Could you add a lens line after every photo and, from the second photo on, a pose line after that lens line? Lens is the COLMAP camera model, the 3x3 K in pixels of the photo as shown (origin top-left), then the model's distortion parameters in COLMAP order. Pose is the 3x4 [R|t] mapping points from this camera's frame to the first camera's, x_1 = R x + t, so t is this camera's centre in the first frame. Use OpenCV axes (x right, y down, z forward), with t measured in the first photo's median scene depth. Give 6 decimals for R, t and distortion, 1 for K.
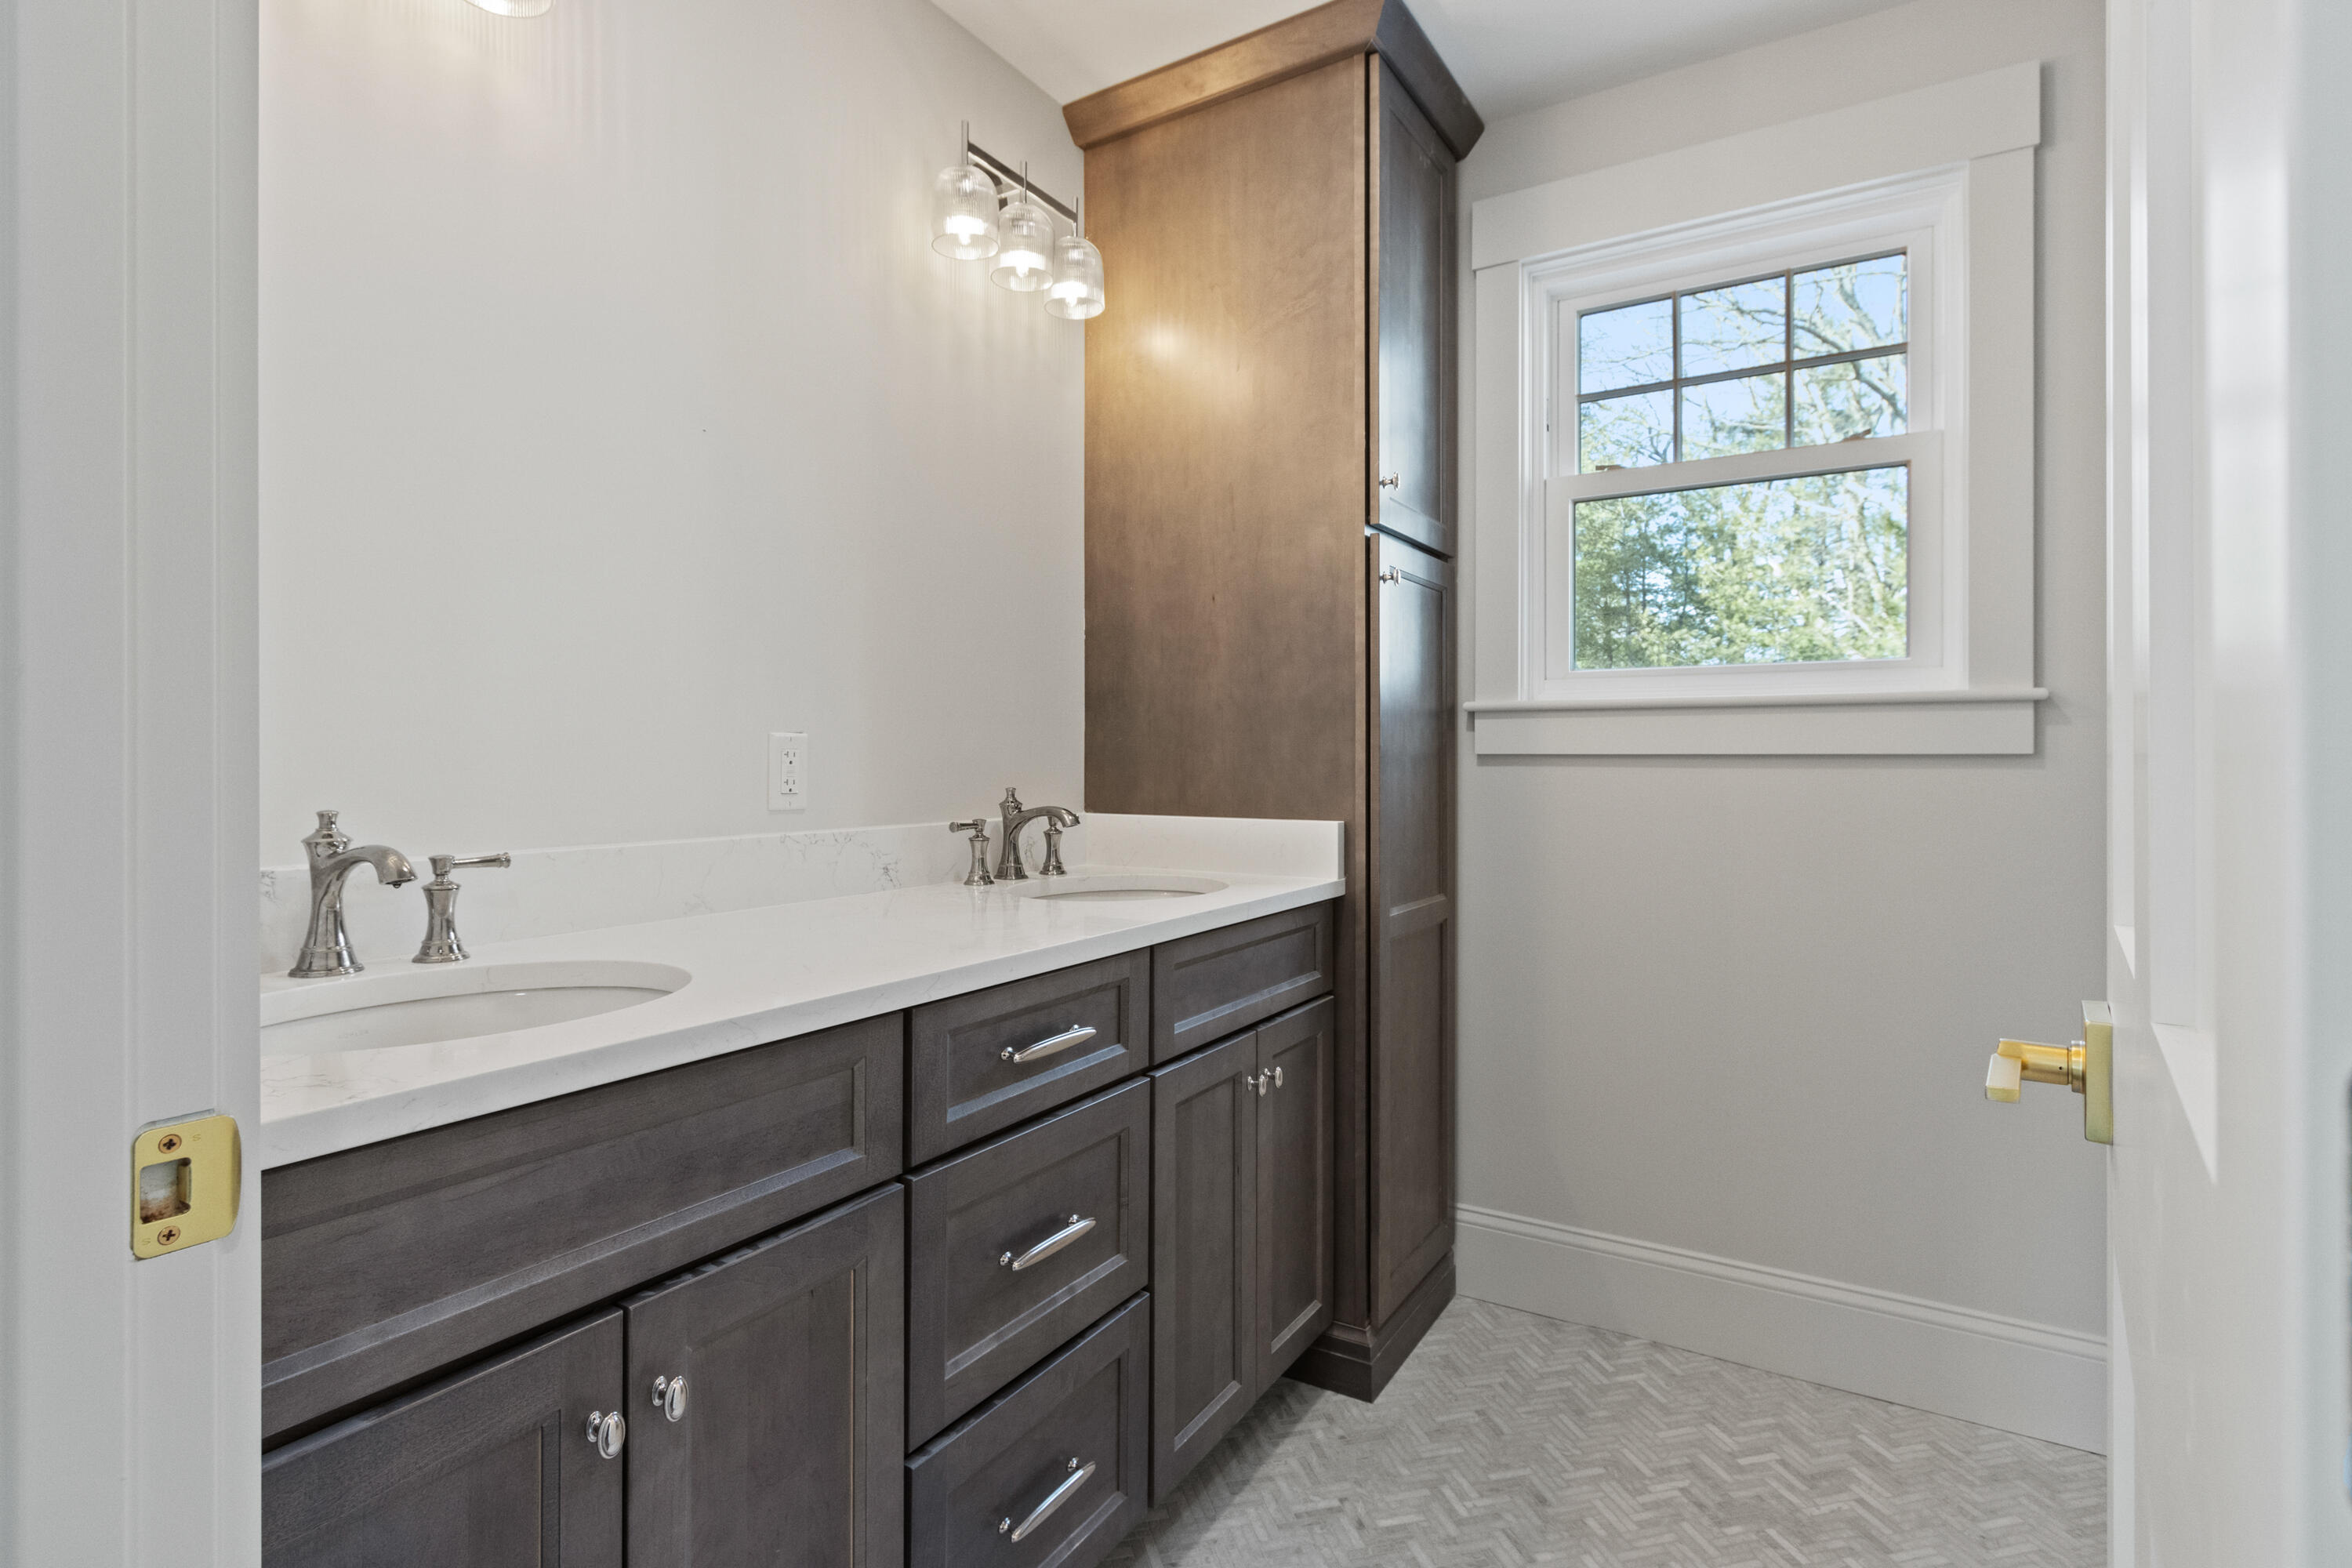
lens RADIAL K [[1123.8, 0, 1176.5], [0, 1123.8, 759.2], [0, 0, 1]] dist [0.008804, -0.001699]
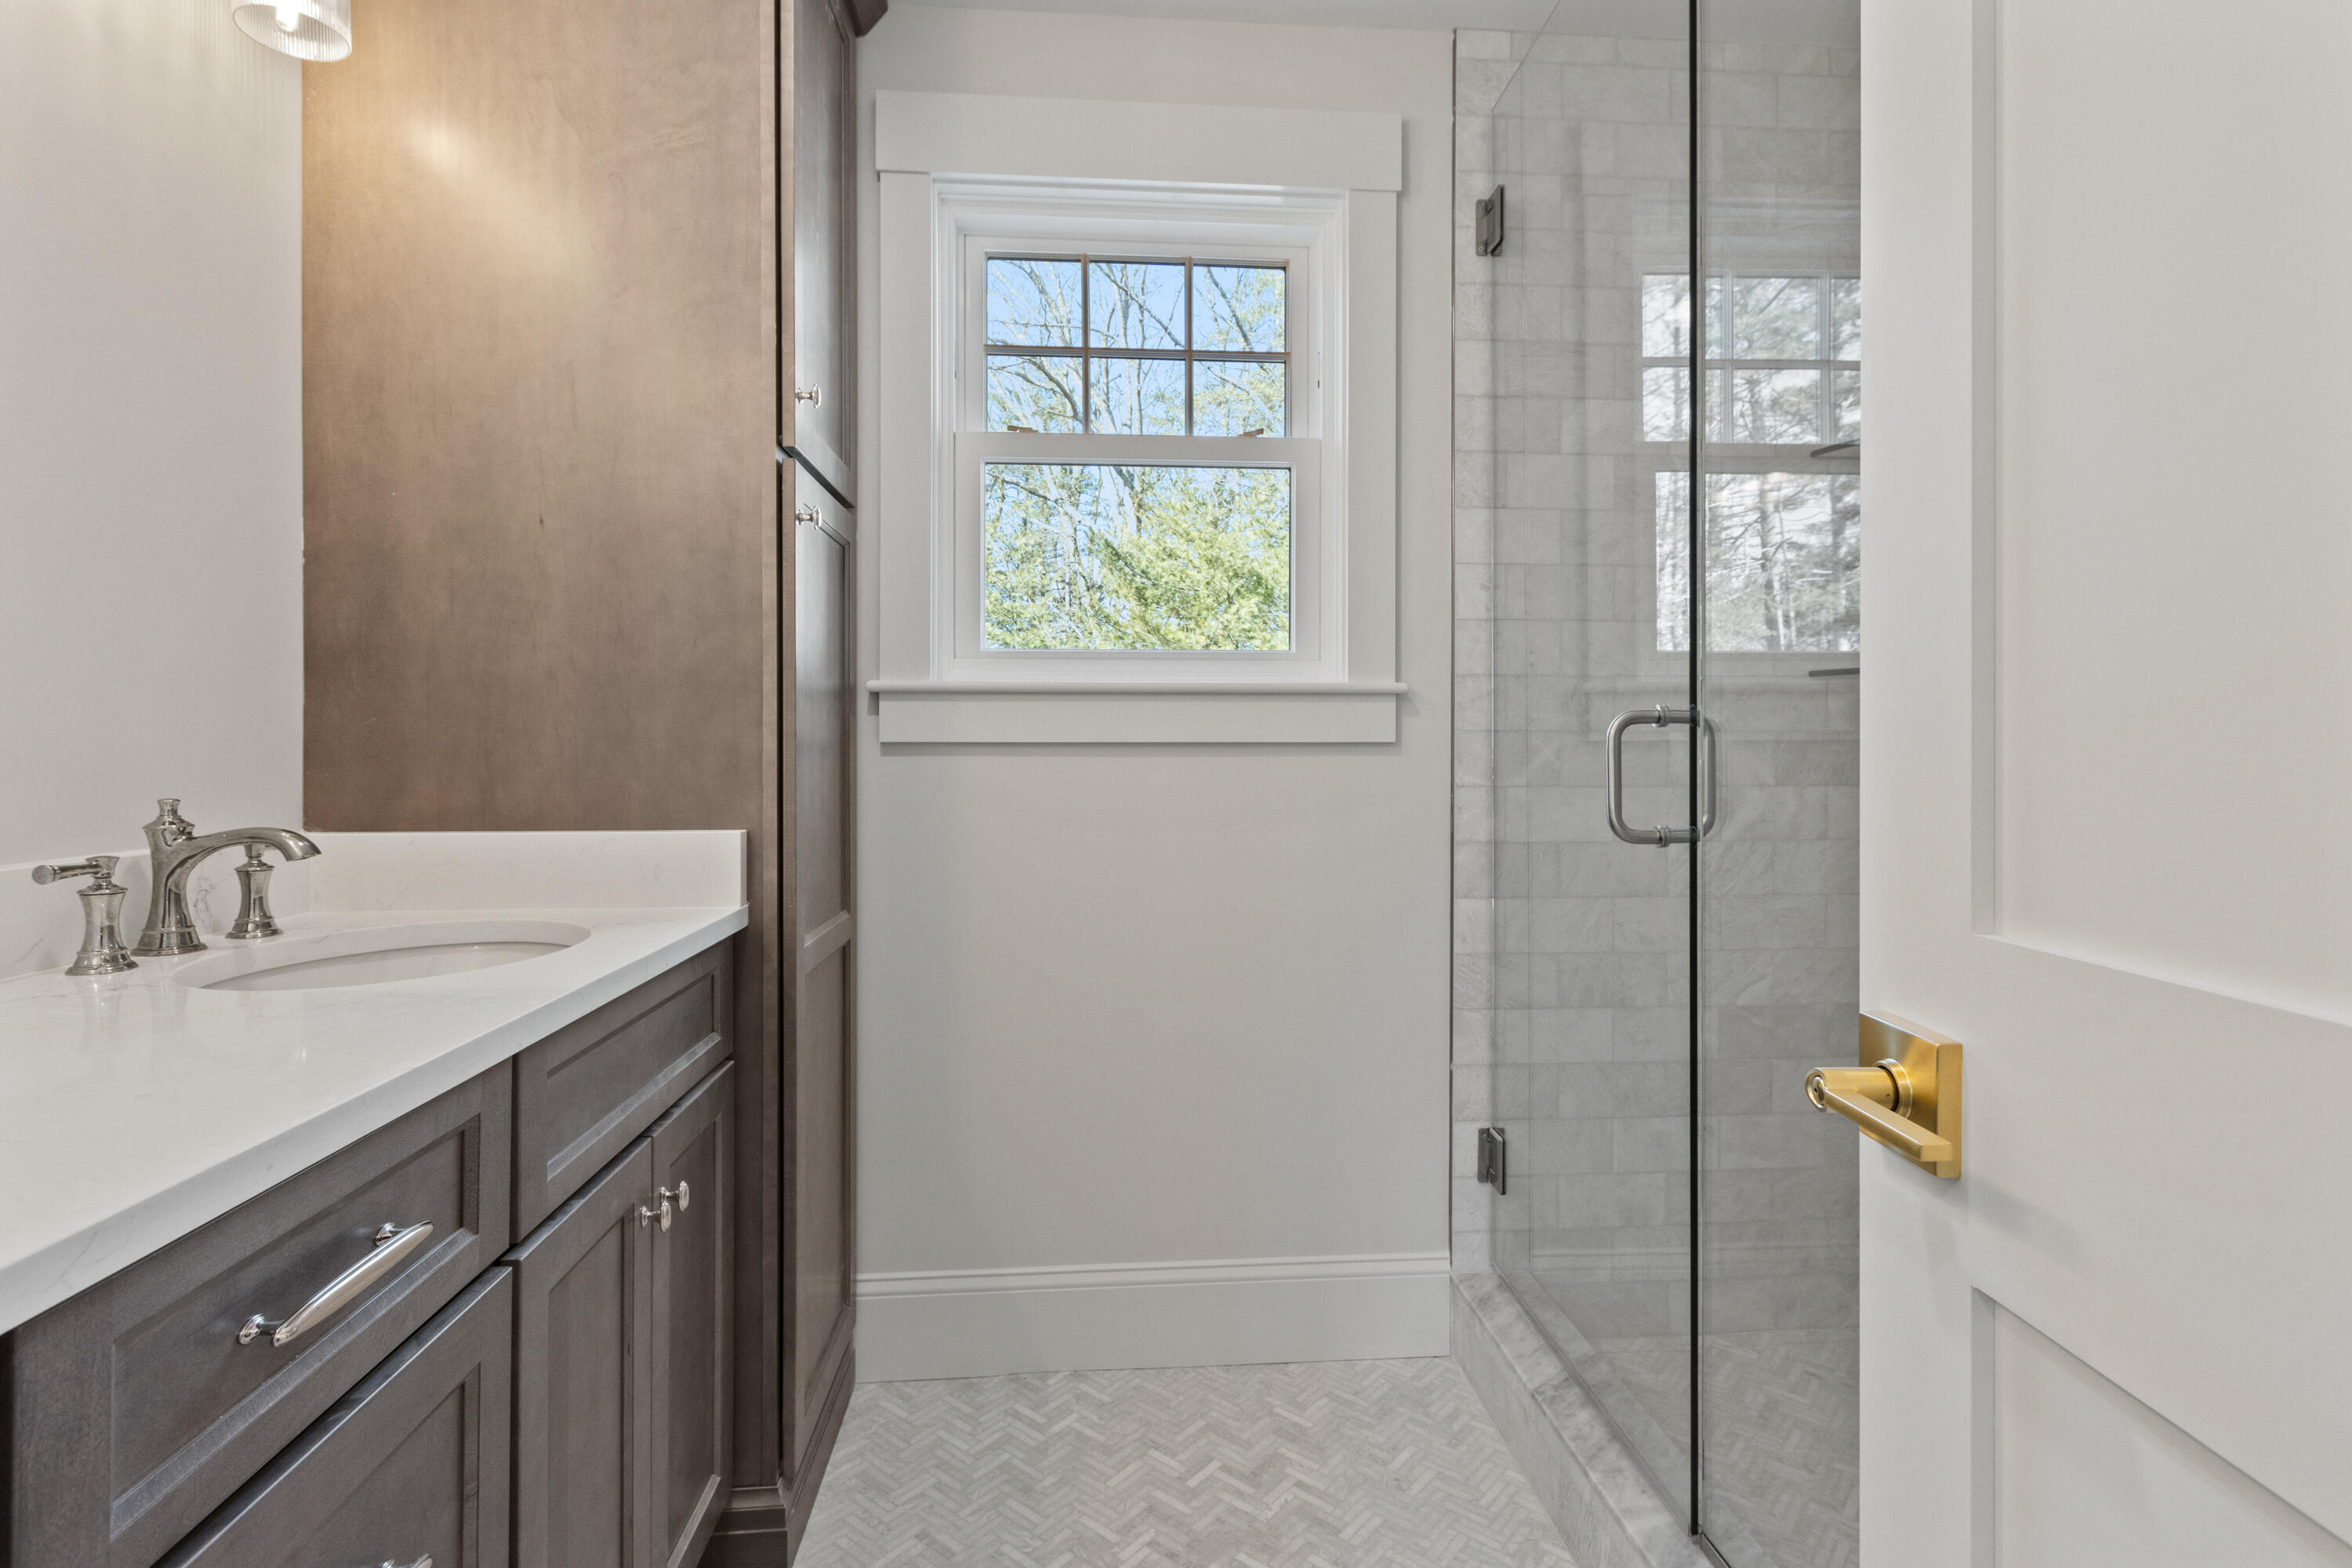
lens RADIAL K [[1123.8, 0, 1142.7], [0, 1123.8, 747.8], [0, 0, 1]] dist [0.008804, -0.001699]
pose [[0.814501, -0.002876, 0.580155, -0.075364], [0.002401, 0.999996, 0.001586, -0.001235], [-0.580157, 0.000101, 0.814504, 0.221226]]
